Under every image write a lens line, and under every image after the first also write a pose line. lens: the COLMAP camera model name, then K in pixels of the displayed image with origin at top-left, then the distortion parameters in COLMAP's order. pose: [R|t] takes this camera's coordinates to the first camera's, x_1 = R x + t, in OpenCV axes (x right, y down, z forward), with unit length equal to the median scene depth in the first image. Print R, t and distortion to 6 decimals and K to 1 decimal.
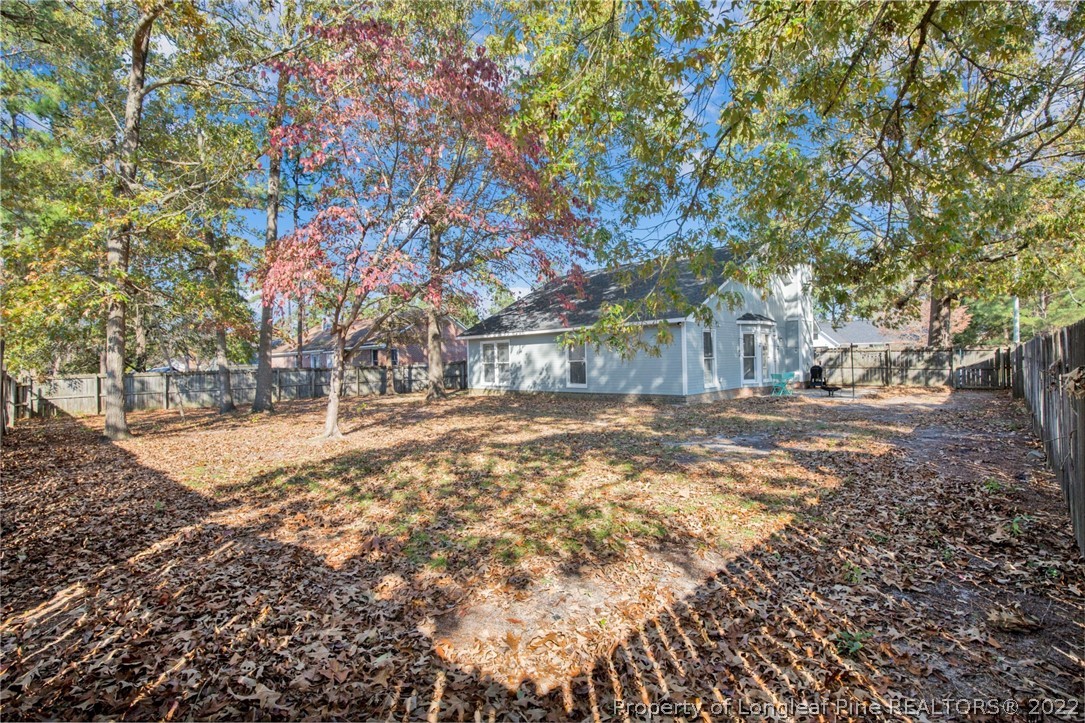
lens RADIAL K [[504.4, 0, 542.5], [0, 504.4, 361.5], [0, 0, 1]] dist [-0.006035, -0.000124]
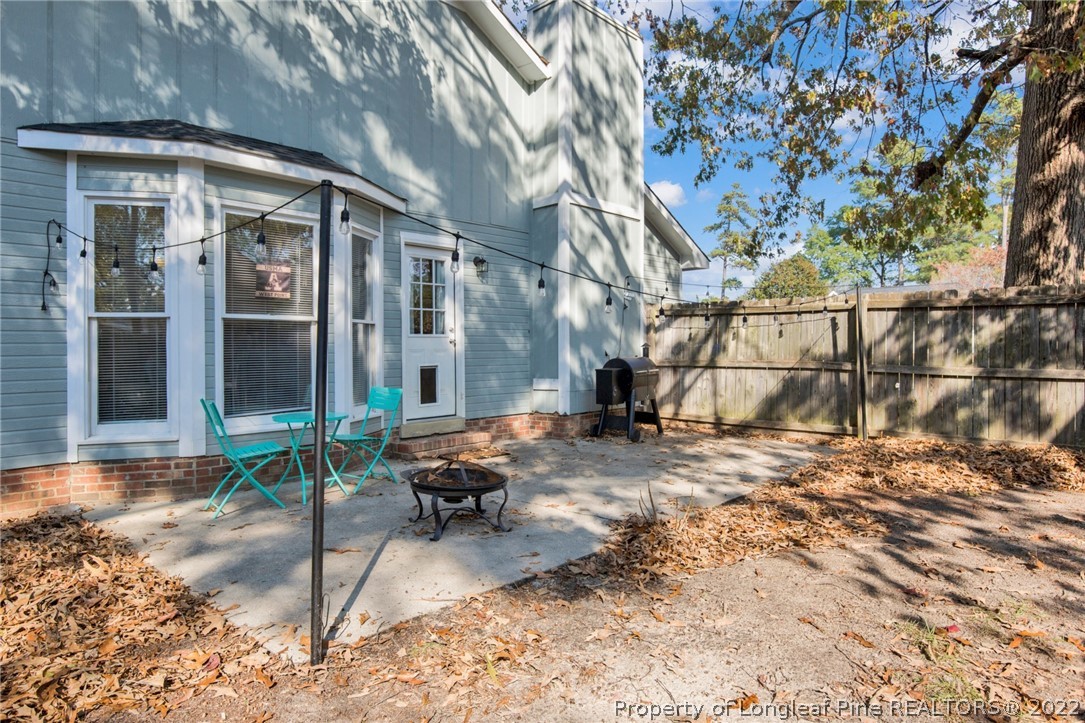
lens RADIAL K [[632.3, 0, 542.5], [0, 632.3, 361.5], [0, 0, 1]] dist [-0.001193, 0.000022]
pose [[0.999820, 0.013583, -0.013211, 0.522527], [-0.013482, 0.999880, 0.007692, 0.006325], [0.013314, -0.007513, 0.999883, 0.652297]]
